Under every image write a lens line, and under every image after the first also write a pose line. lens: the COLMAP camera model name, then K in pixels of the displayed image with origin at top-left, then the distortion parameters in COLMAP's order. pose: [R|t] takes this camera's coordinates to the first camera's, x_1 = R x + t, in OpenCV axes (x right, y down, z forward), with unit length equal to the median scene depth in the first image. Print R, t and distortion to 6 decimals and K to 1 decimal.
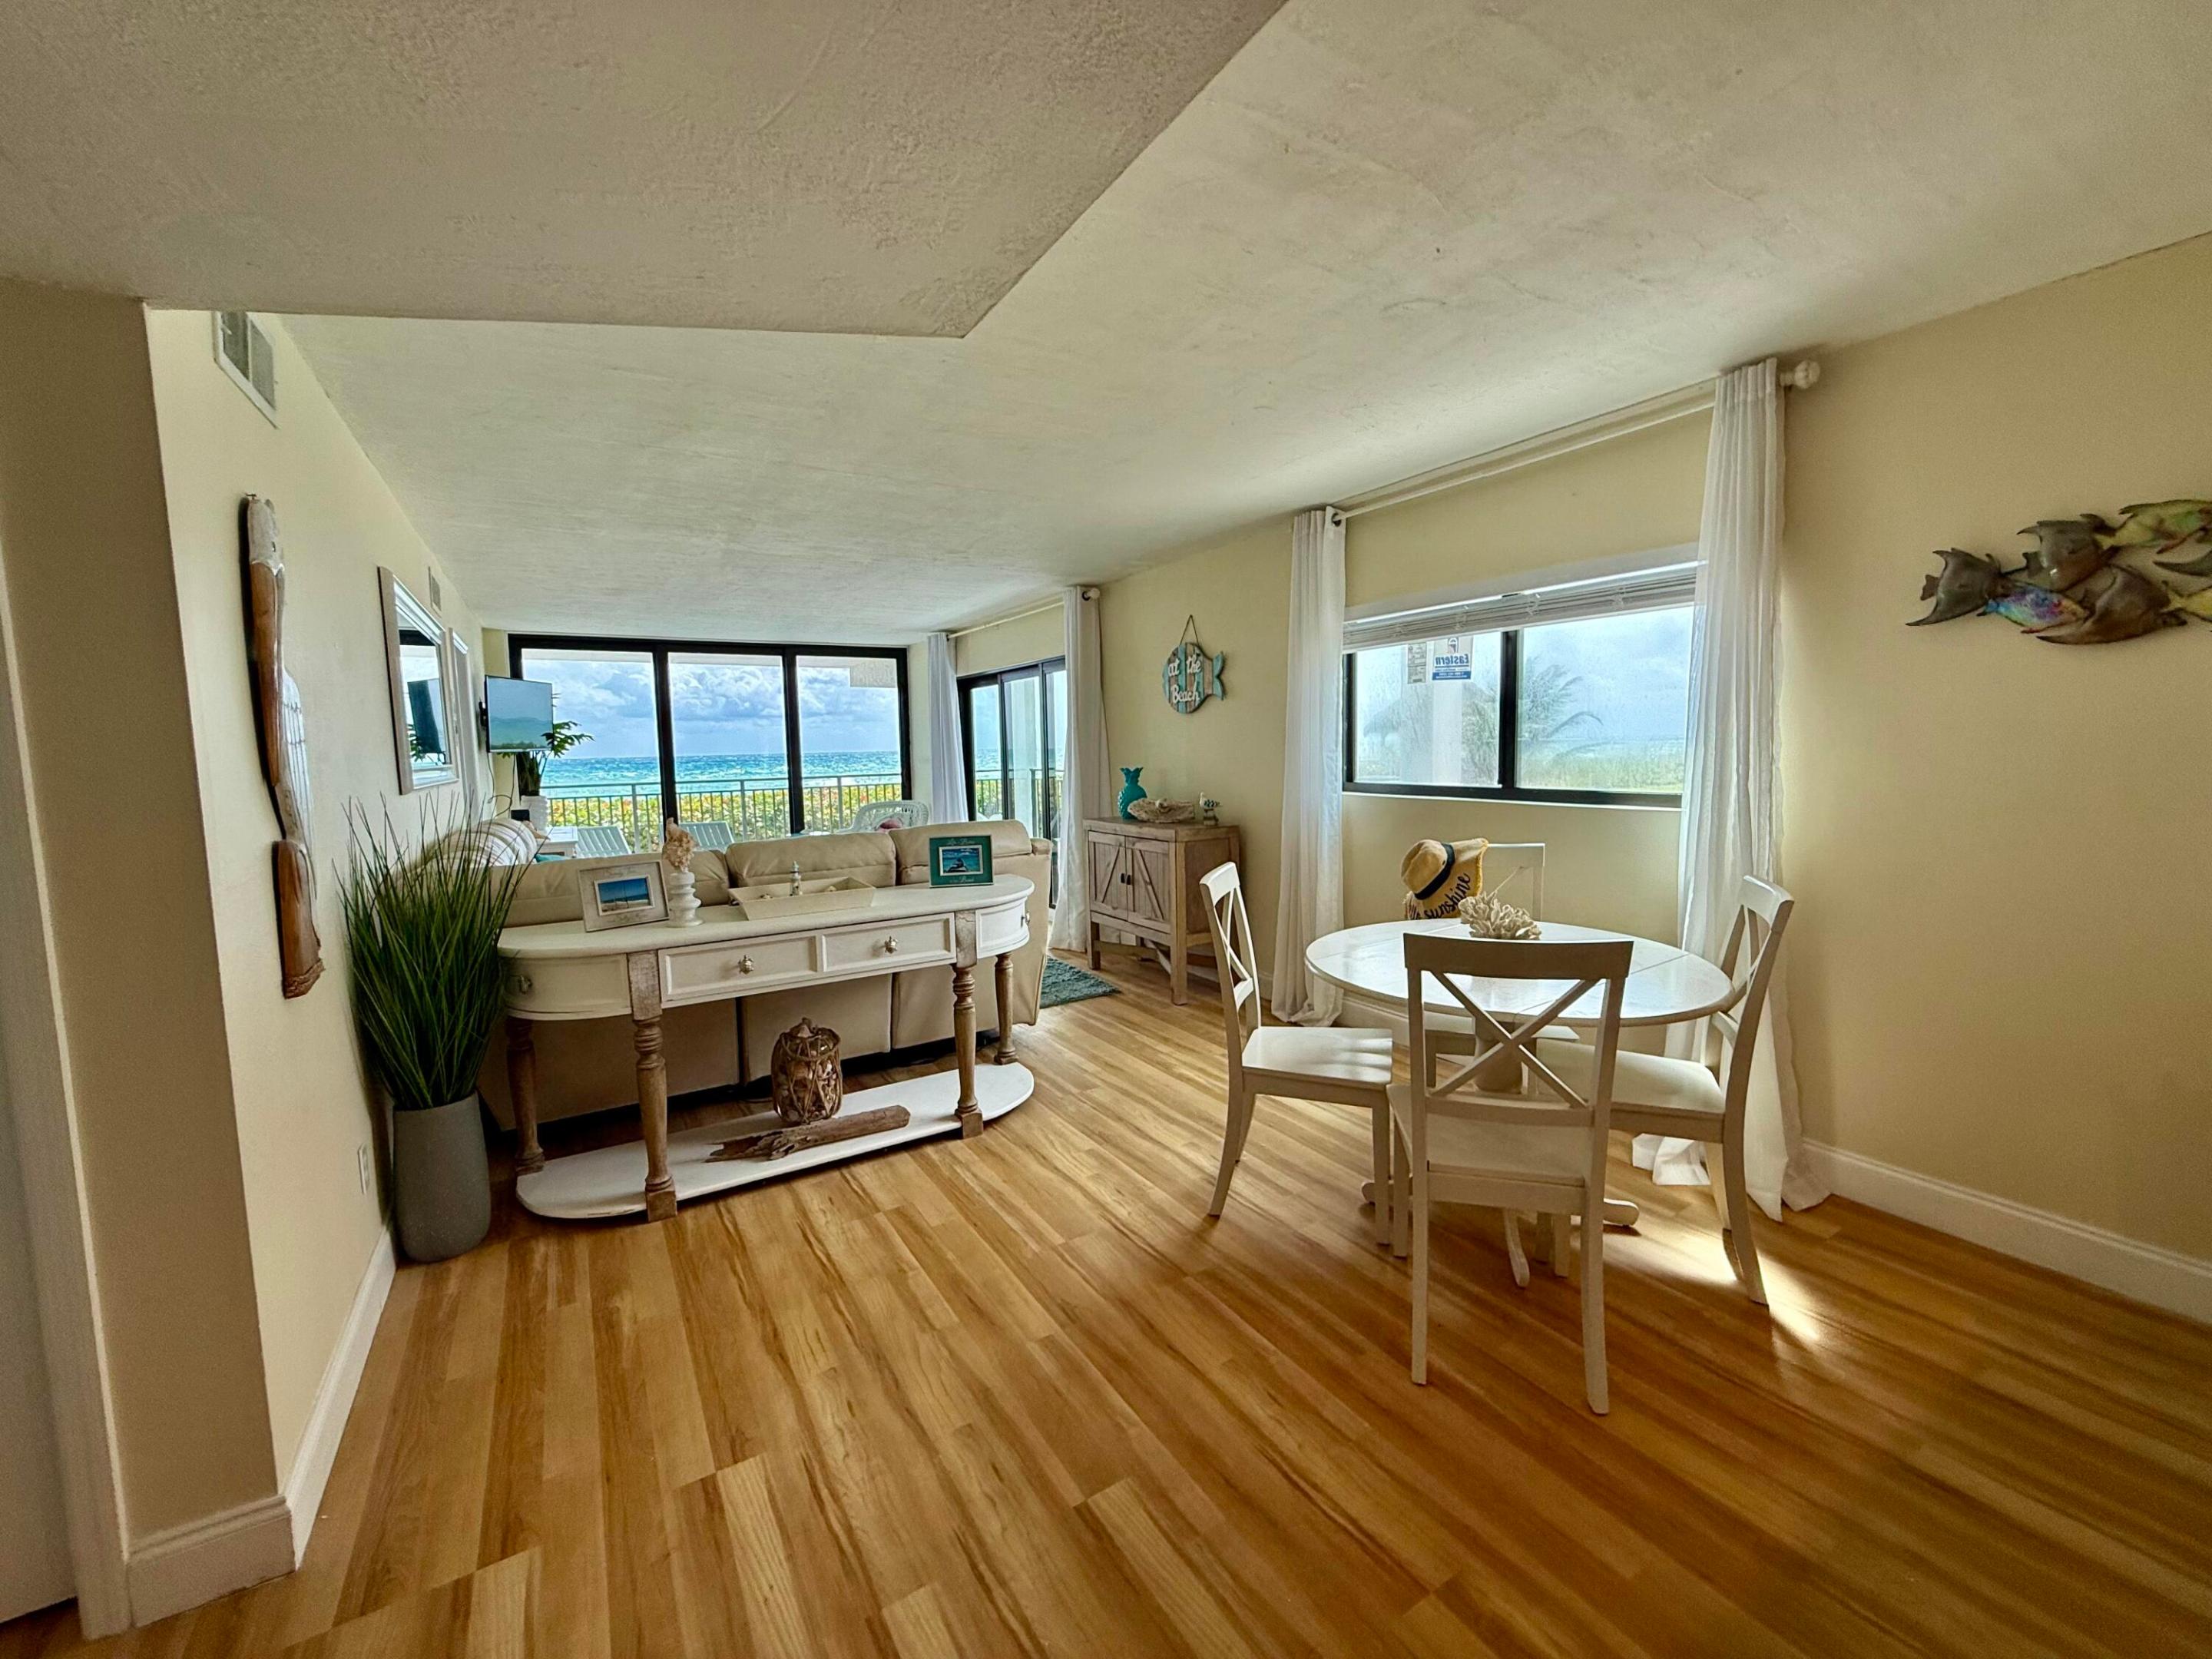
lens RADIAL K [[872.0, 0, 1092.7], [0, 872.0, 825.8], [0, 0, 1]] dist [0.002884, -0.000327]
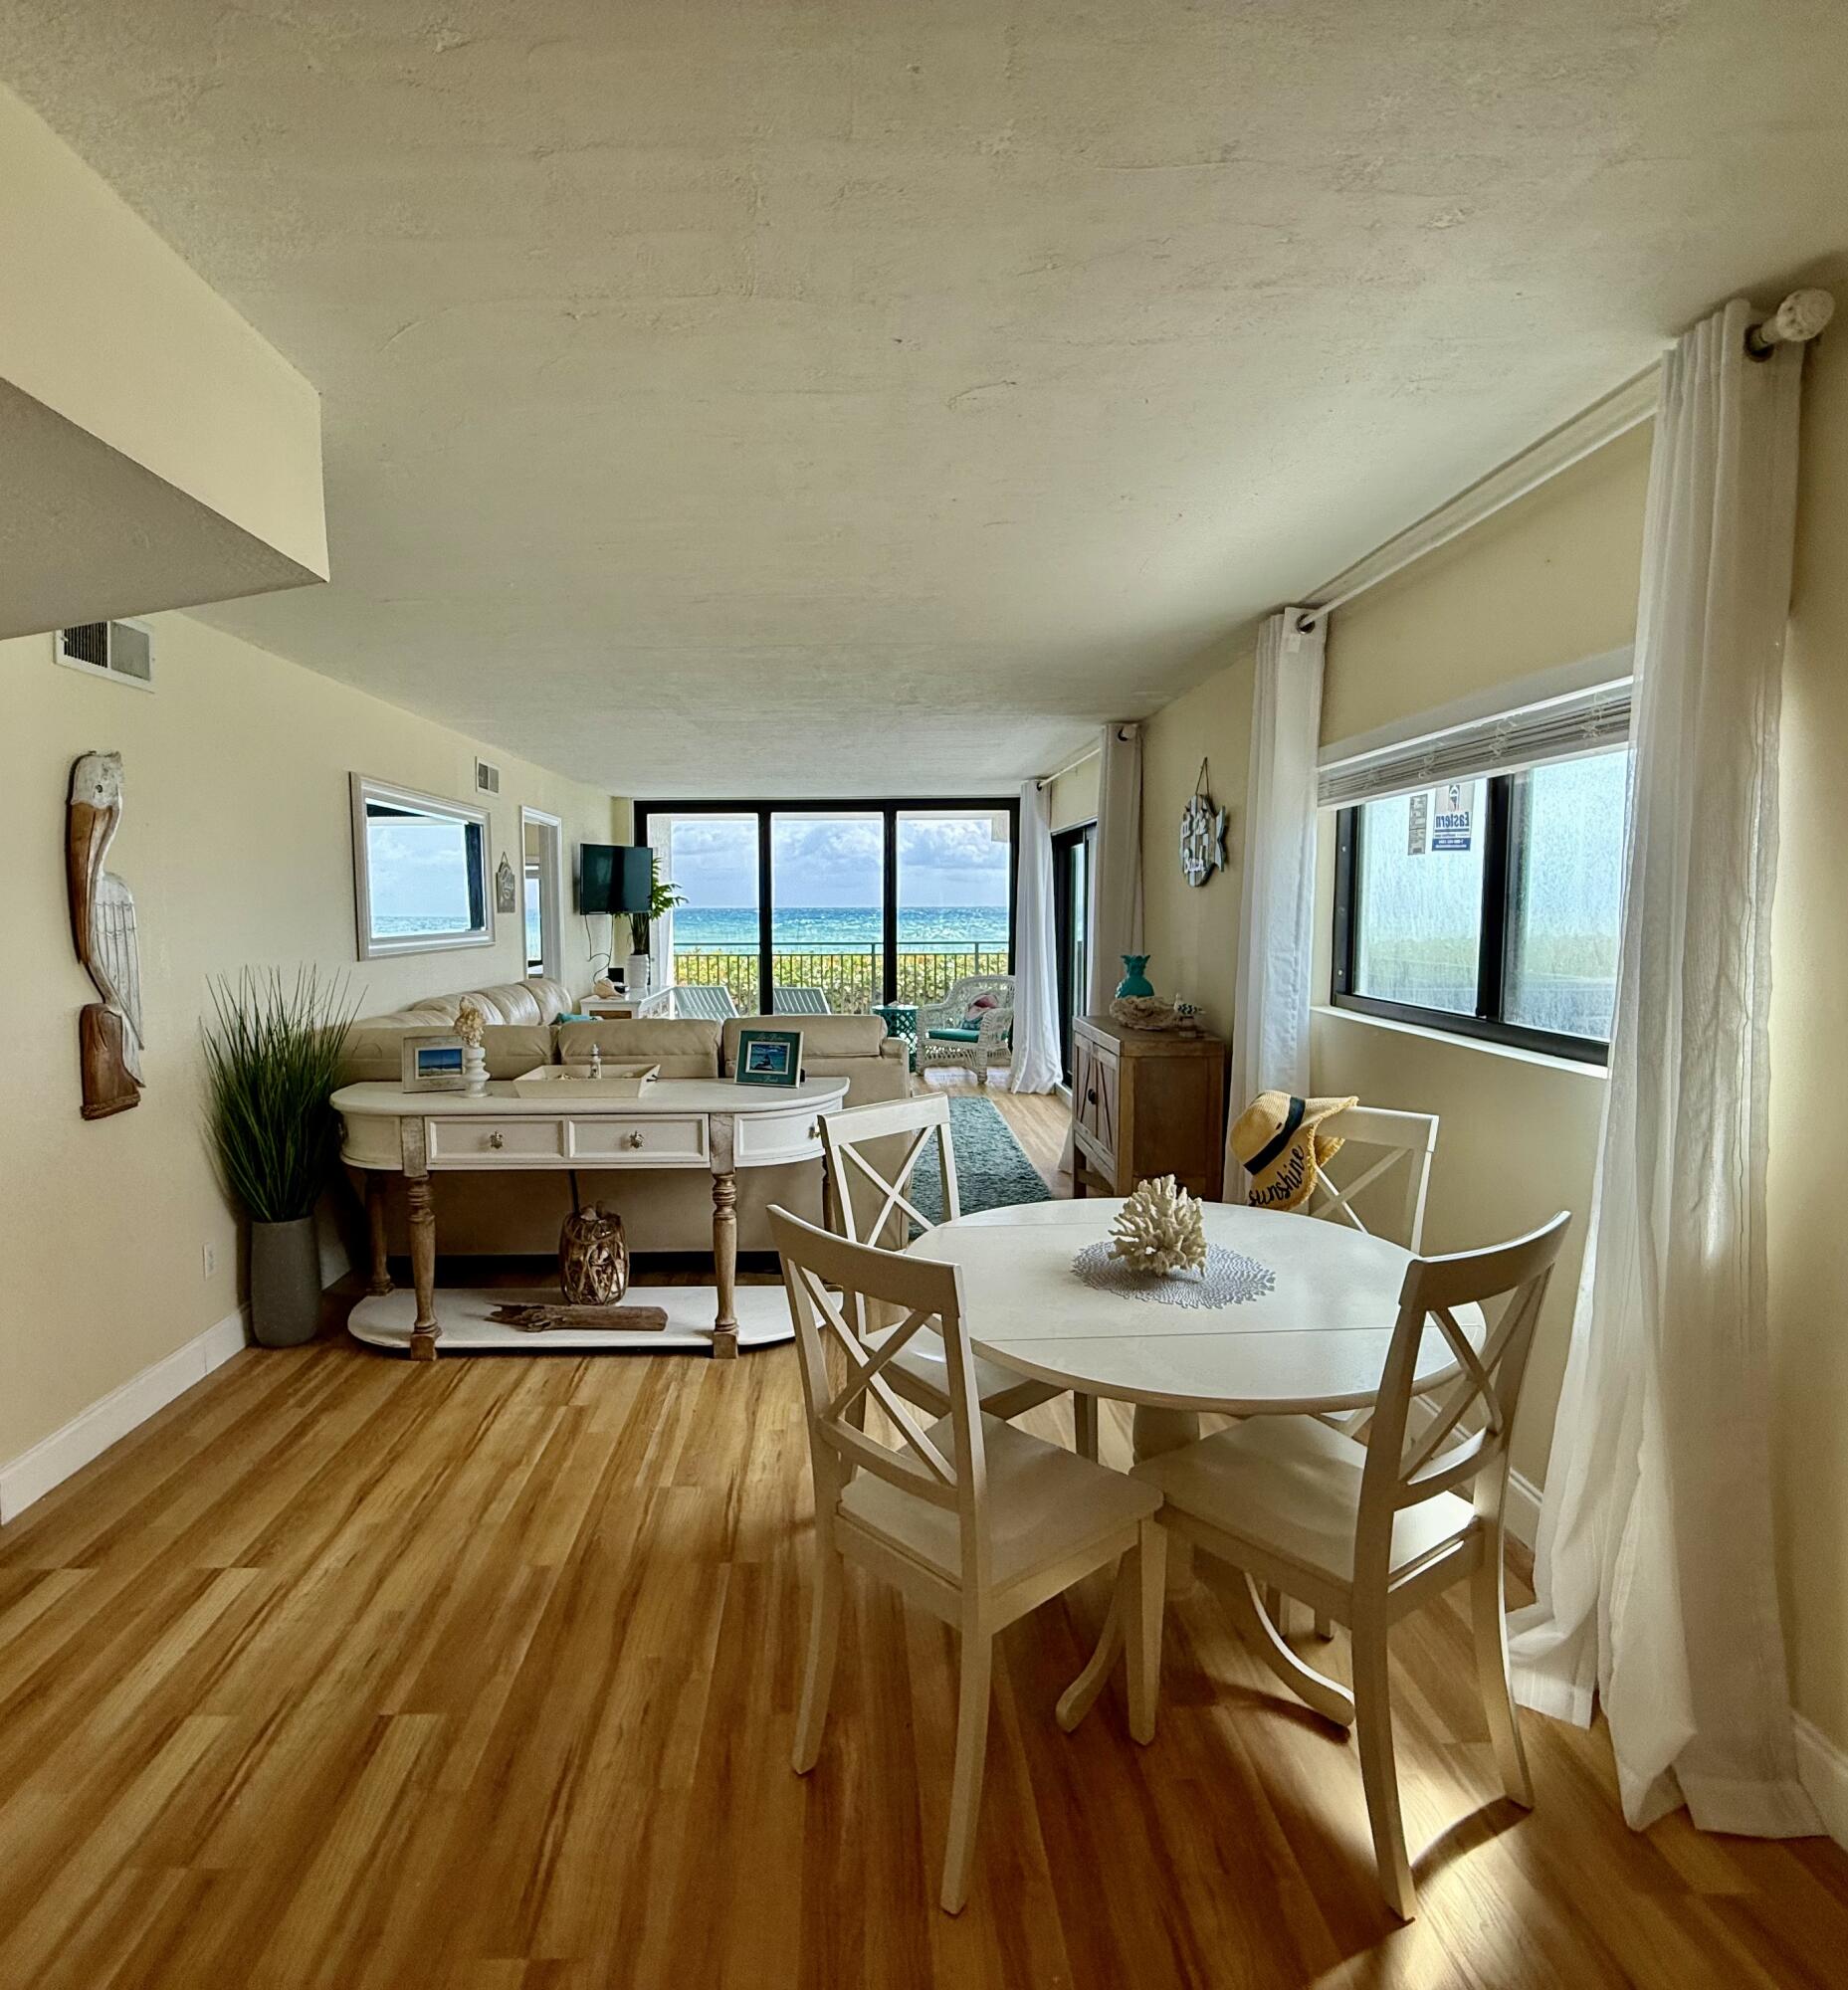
lens RADIAL K [[1048.1, 0, 849.8], [0, 1048.1, 991.9], [0, 0, 1]] dist [0.001408, 0.002494]
pose [[0.857898, 0.058912, -0.510431, 0.615907], [-0.059881, 0.998099, 0.014554, -0.064413], [0.510318, 0.018079, 0.859796, 0.130293]]
